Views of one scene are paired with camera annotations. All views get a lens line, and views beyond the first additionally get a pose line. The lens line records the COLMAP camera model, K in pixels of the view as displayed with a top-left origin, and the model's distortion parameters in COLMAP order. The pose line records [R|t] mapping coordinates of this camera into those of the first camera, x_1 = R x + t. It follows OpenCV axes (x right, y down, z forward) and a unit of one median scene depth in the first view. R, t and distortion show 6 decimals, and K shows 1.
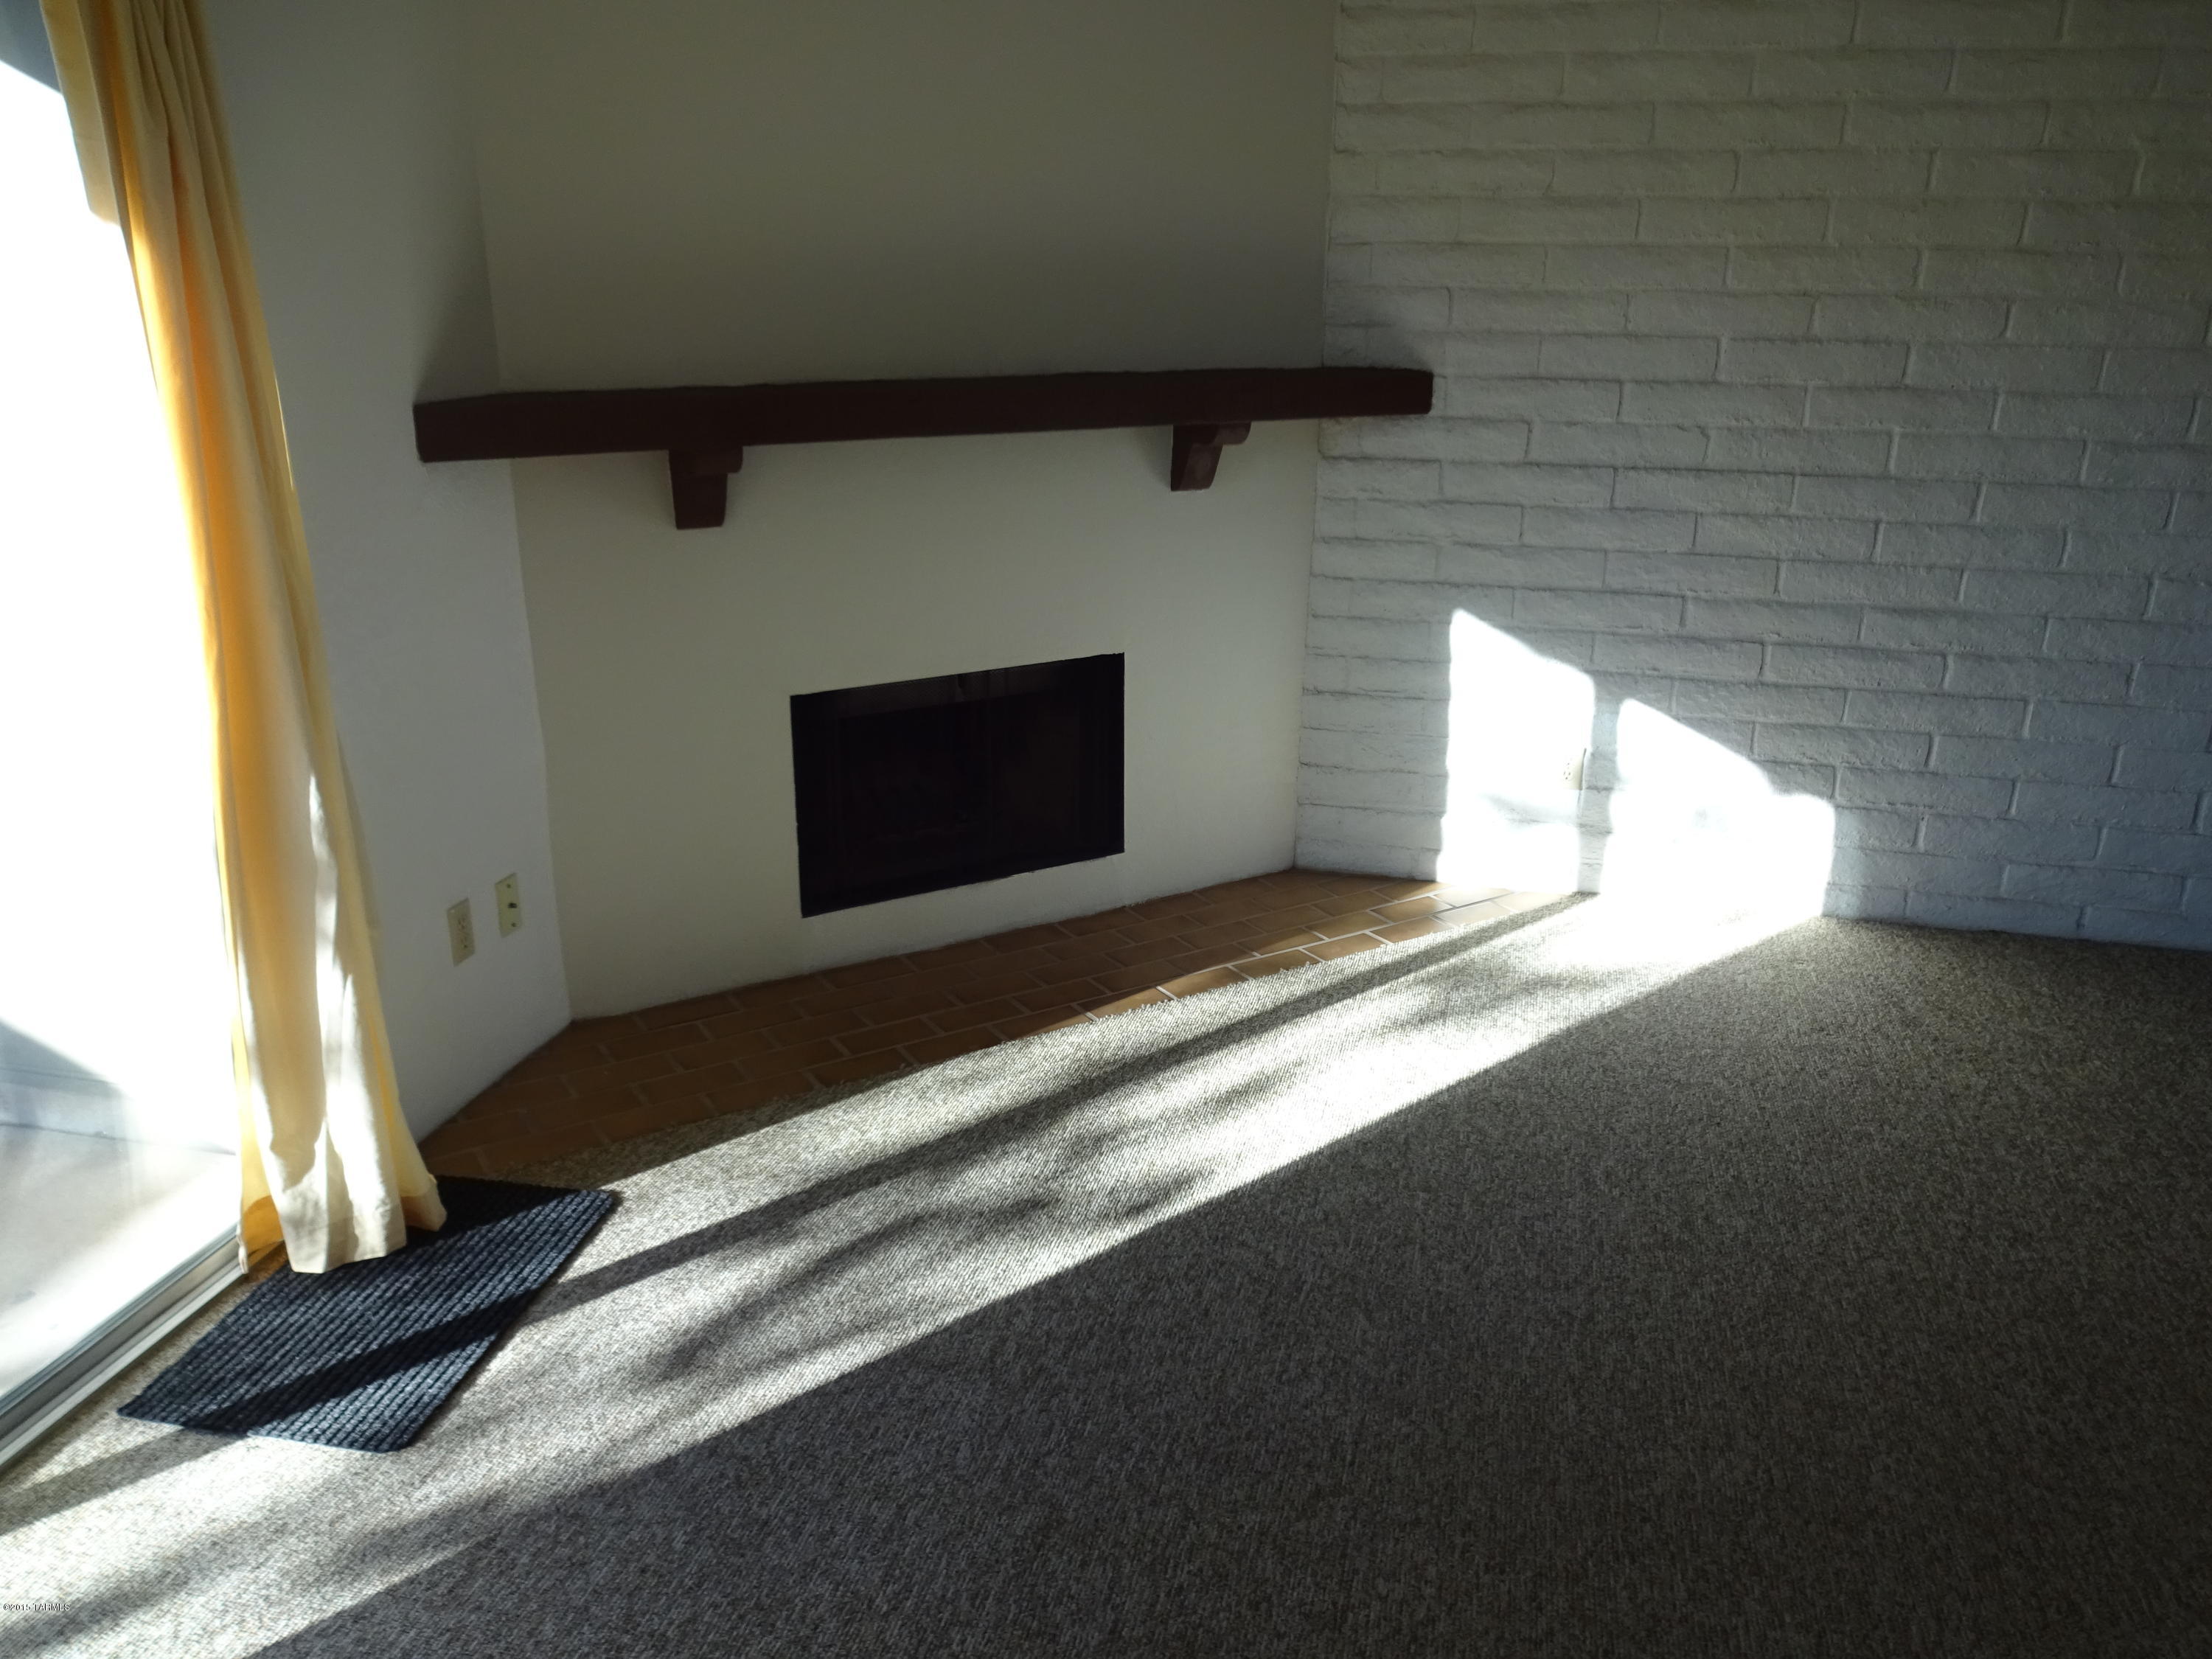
lens RADIAL K [[1617.0, 0, 1102.0], [0, 1617.0, 827.1], [0, 0, 1]] dist [-0.009060, -0.005146]
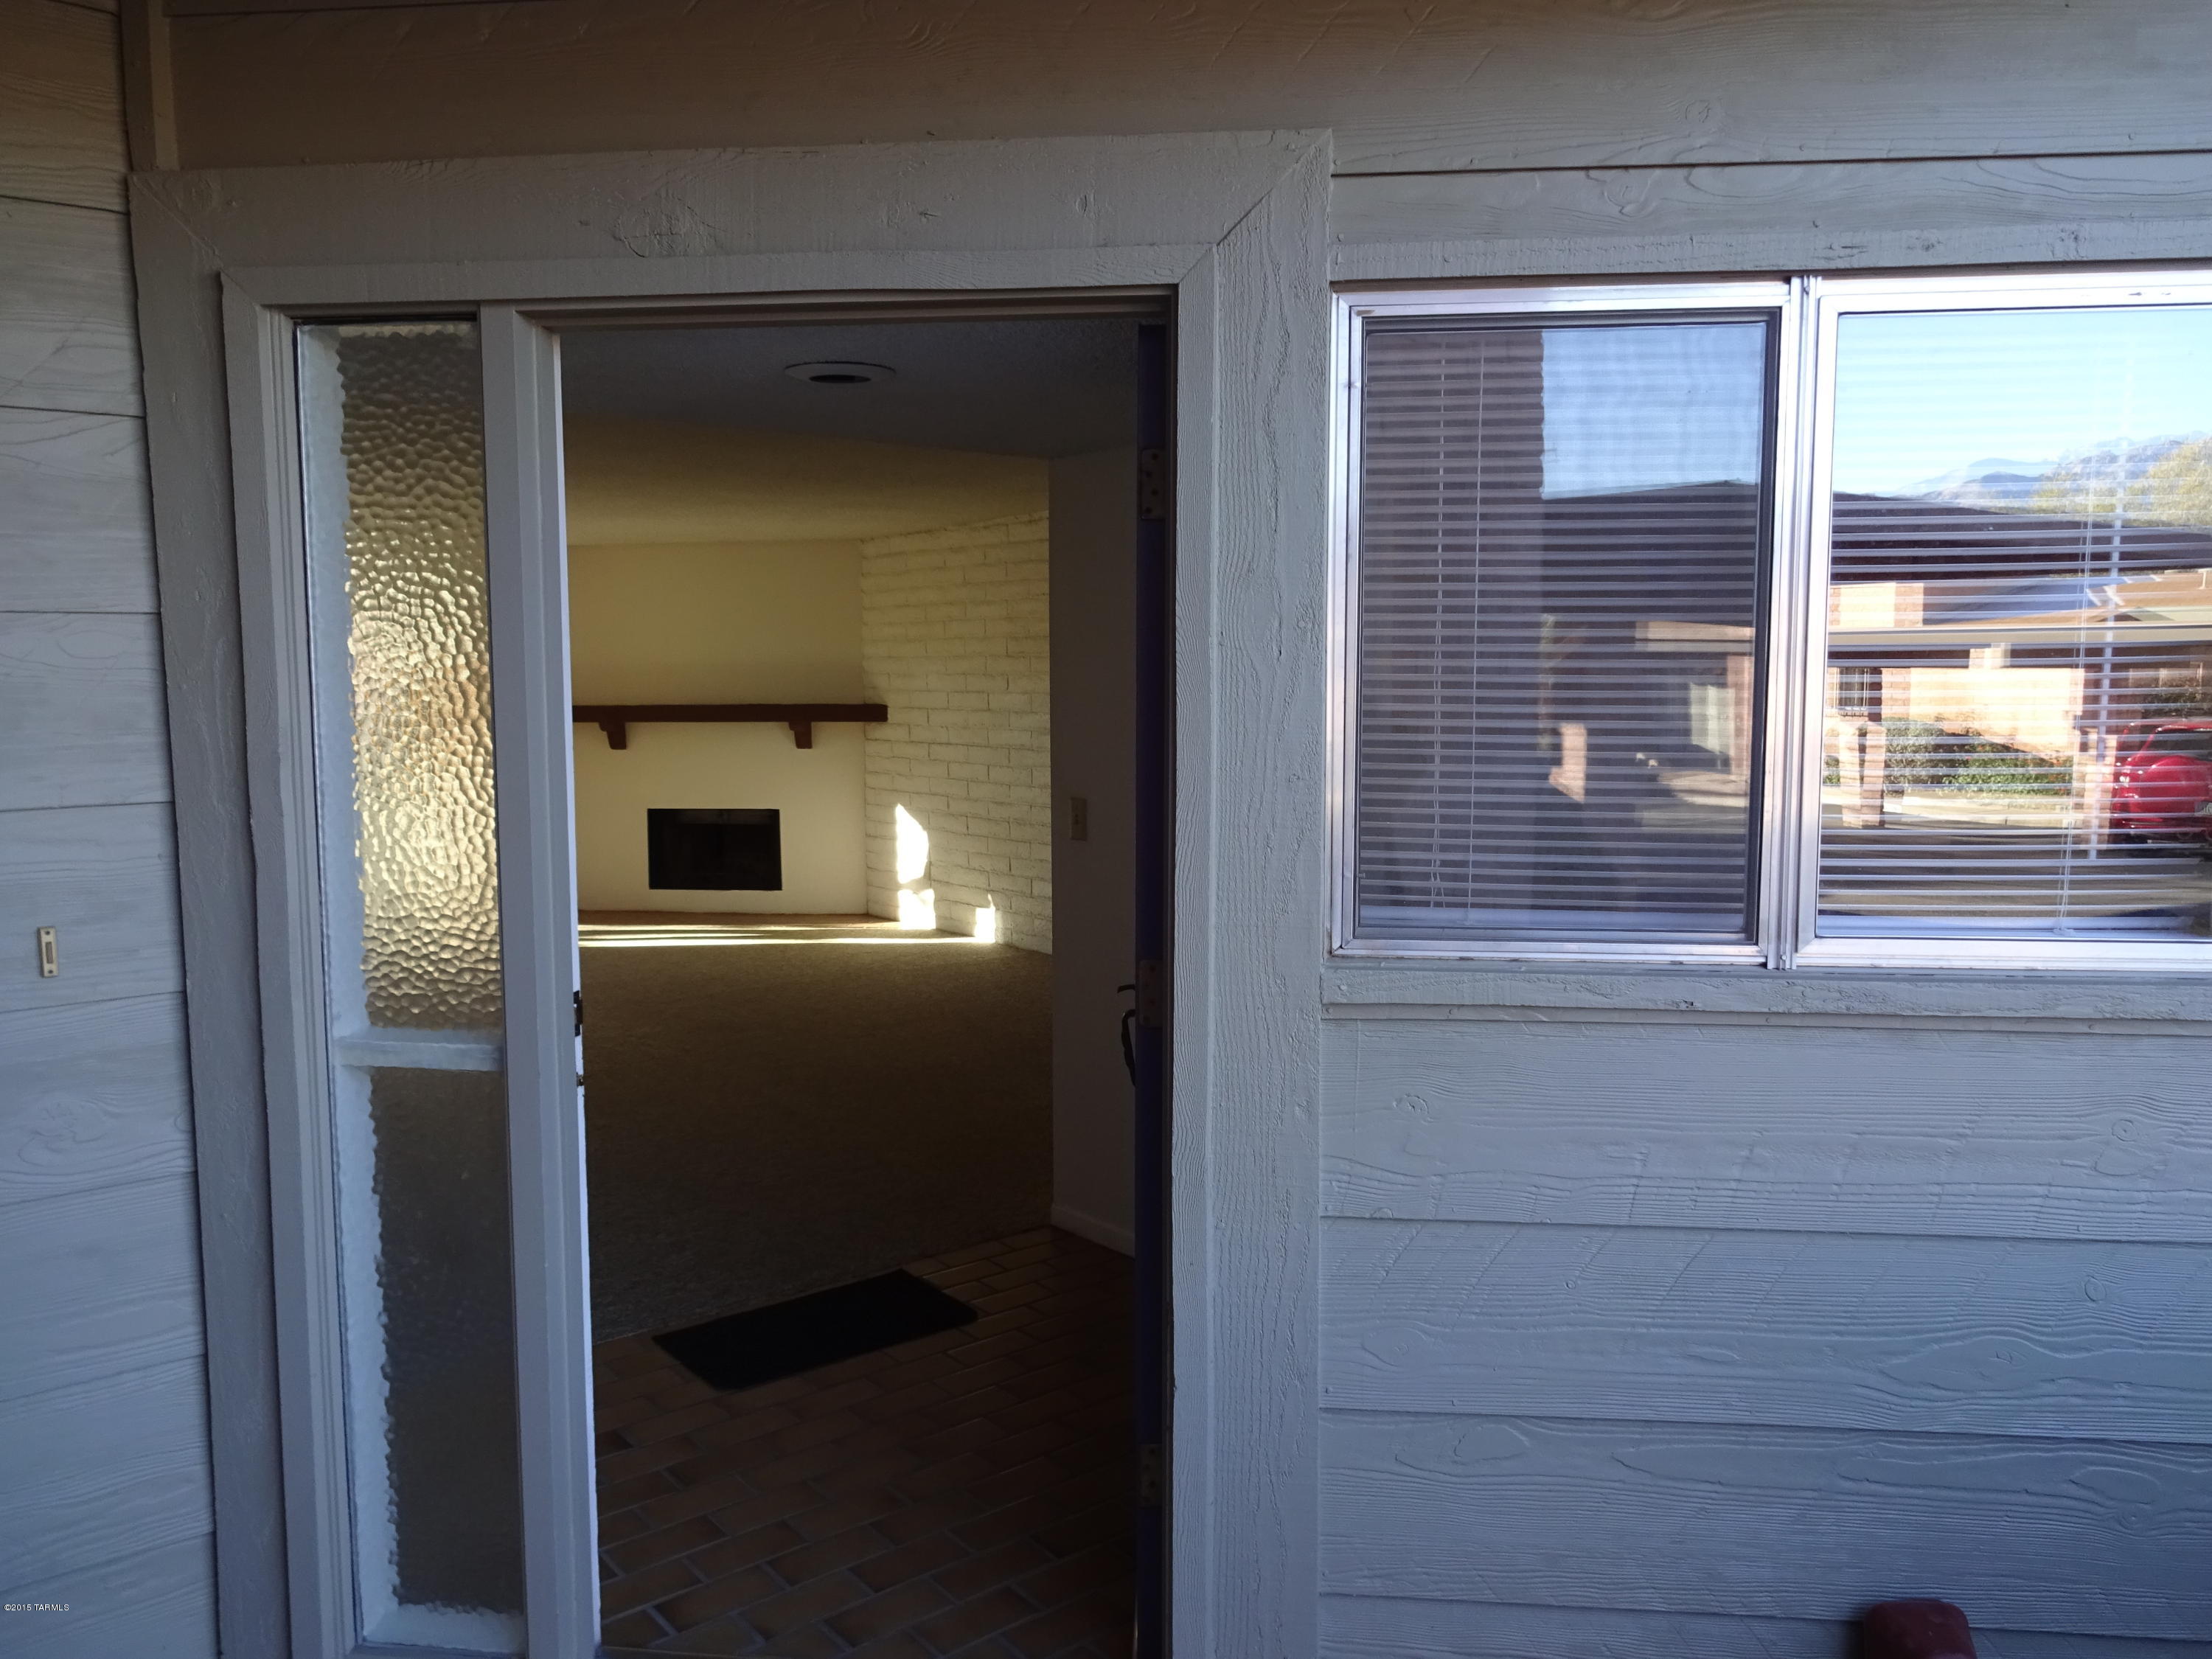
lens RADIAL K [[1617.0, 0, 1102.0], [0, 1617.0, 827.1], [0, 0, 1]] dist [-0.009060, -0.005146]
pose [[0.807623, 0.046305, -0.587879, 1.944130], [-0.184584, 0.966666, -0.177439, 0.281875], [0.560067, 0.251817, 0.789249, -0.737857]]
